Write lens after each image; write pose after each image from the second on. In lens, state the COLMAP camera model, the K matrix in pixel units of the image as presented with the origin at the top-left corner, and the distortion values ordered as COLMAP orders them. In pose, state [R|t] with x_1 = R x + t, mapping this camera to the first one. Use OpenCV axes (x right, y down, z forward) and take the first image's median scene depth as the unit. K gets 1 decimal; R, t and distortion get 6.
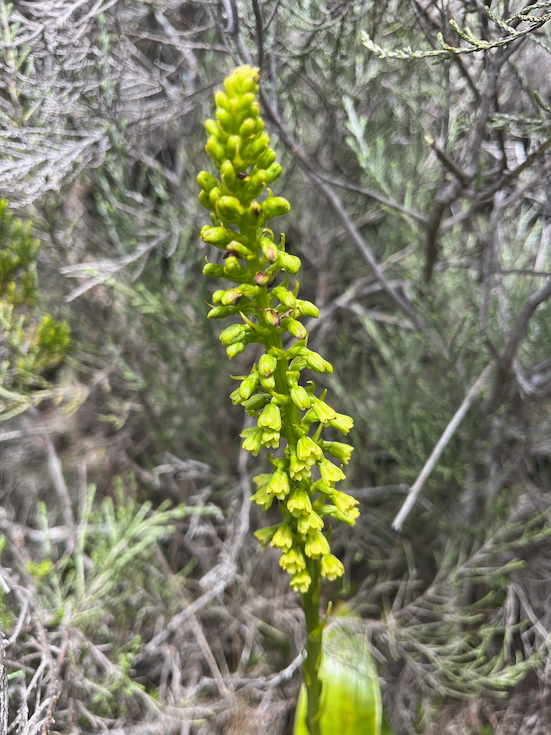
lens RADIAL K [[644.1, 0, 275.8], [0, 644.1, 367.5], [0, 0, 1]] dist [0.014234, 0.002117]
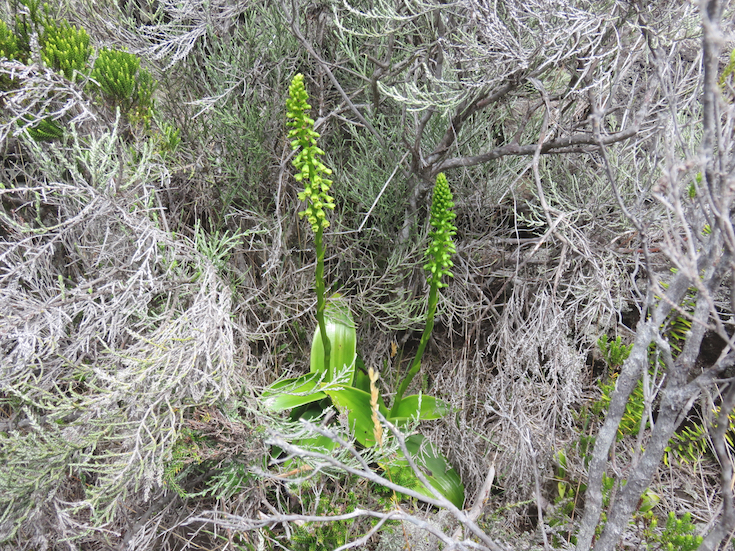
lens RADIAL K [[644.1, 0, 368.4], [0, 644.1, 273.9], [0, 0, 1]] dist [0.014234, 0.002117]
pose [[0.990111, -0.029004, 0.137256, -0.152215], [0.003690, 0.983440, 0.181198, 0.010948], [-0.140238, -0.178899, 0.973821, -2.256470]]
